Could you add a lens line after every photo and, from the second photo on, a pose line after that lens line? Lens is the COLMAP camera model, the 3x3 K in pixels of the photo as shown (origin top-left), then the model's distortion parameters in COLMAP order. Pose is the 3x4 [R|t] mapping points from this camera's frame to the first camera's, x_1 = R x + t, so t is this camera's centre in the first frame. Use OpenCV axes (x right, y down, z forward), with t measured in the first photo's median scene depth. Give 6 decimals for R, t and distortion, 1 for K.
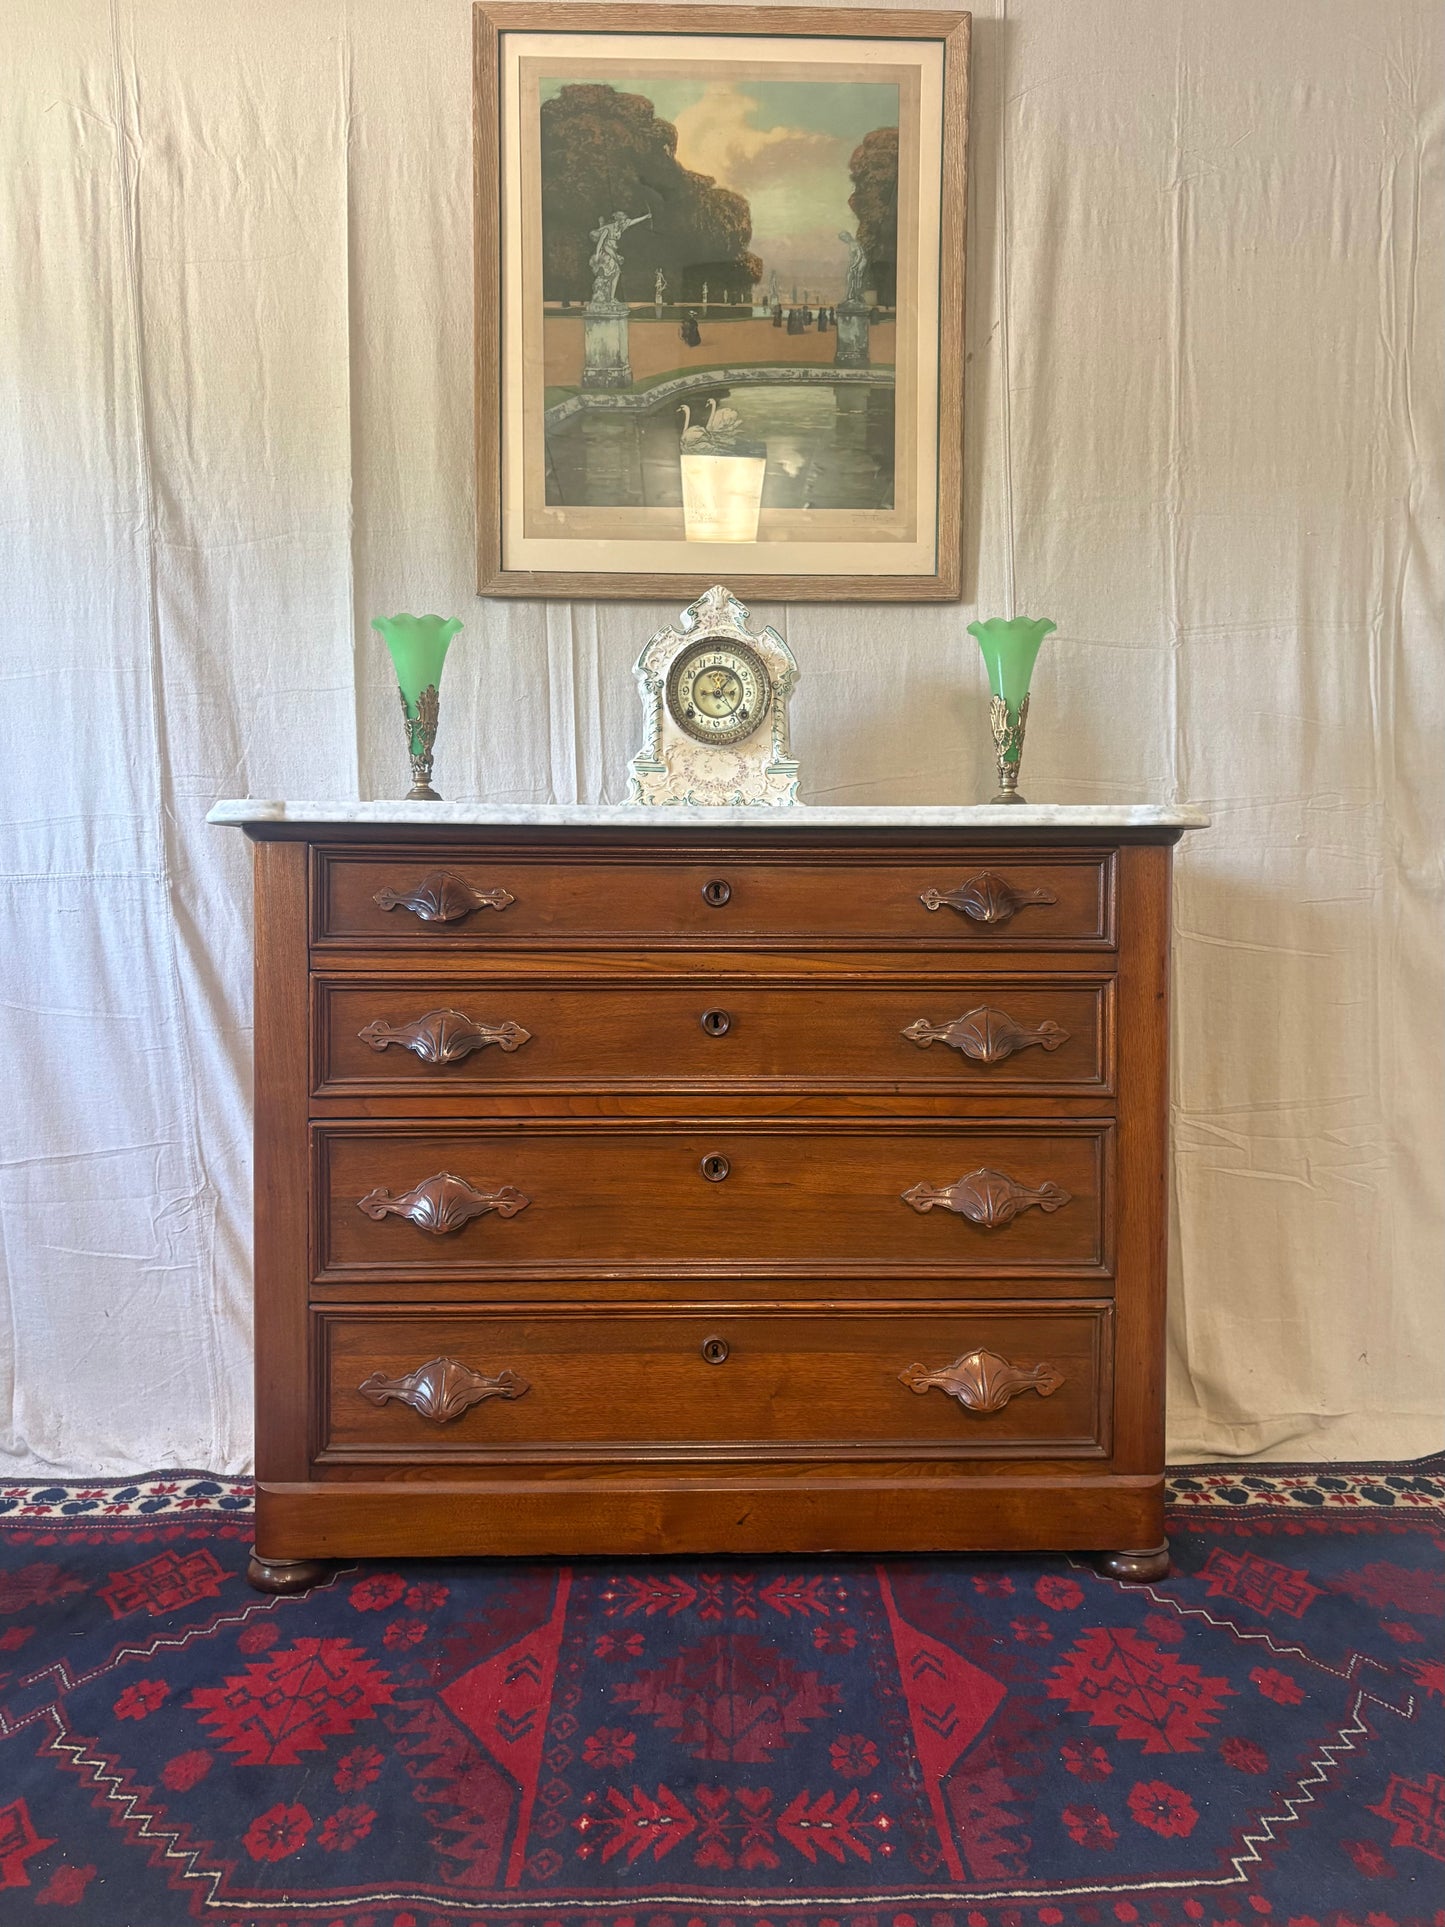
lens RADIAL K [[1518.7, 0, 716.8], [0, 1518.7, 970.8], [0, 0, 1]] dist [0.041775, -0.041692]
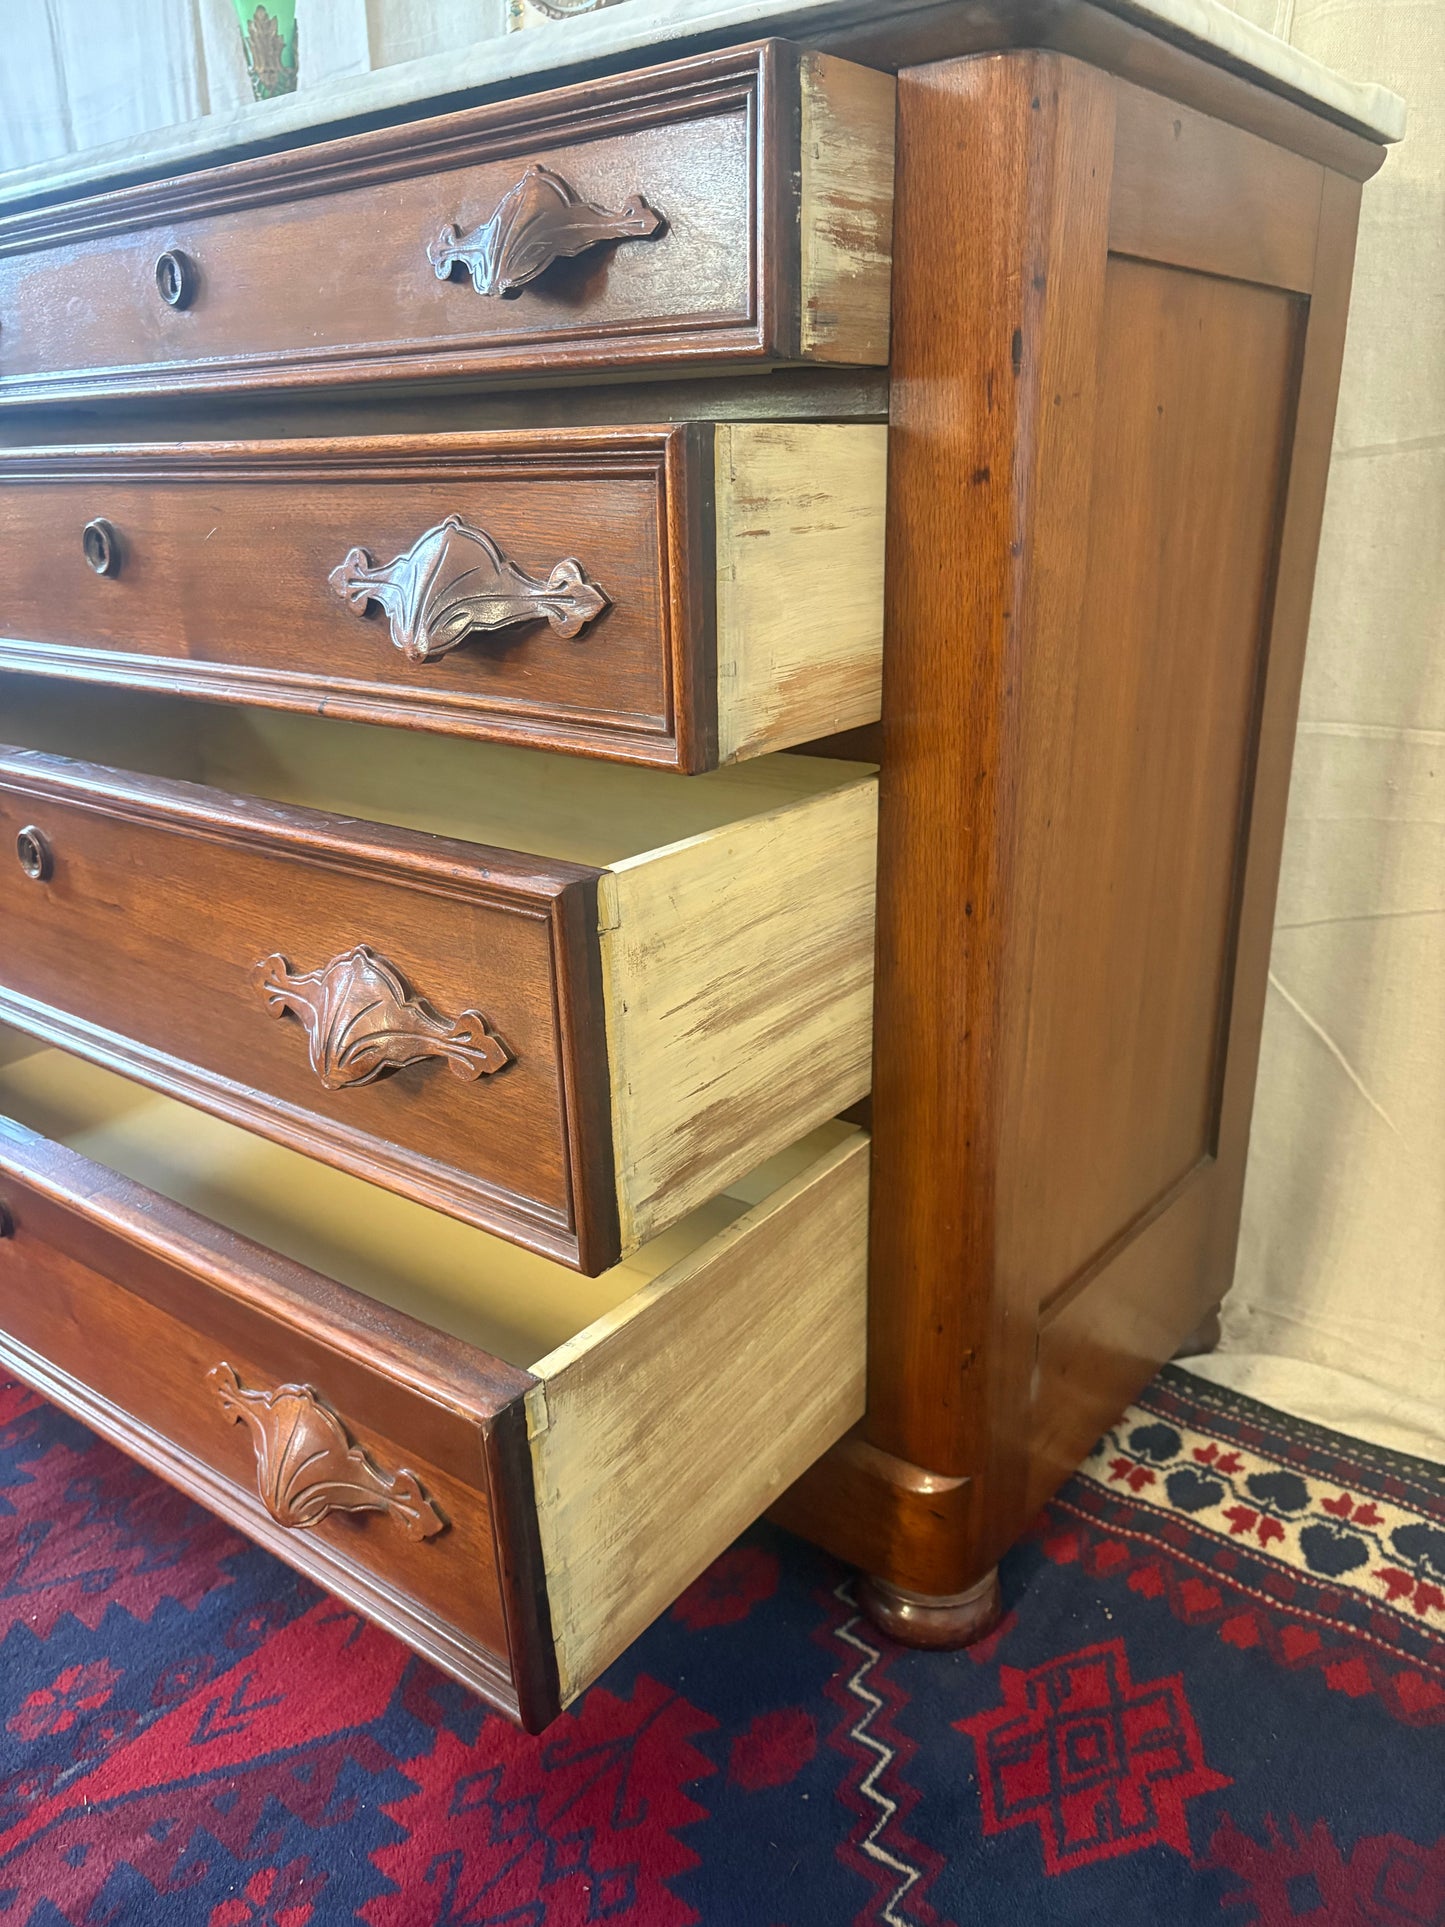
lens RADIAL K [[1477.8, 0, 709.7], [0, 1477.8, 959.7], [0, 0, 1]] dist [0.009438, -0.006828]
pose [[0.759728, 0.191898, -0.621280, 0.407278], [-0.003622, 0.956695, 0.291070, 0.019556], [0.650231, -0.218883, 0.727523, 0.513158]]
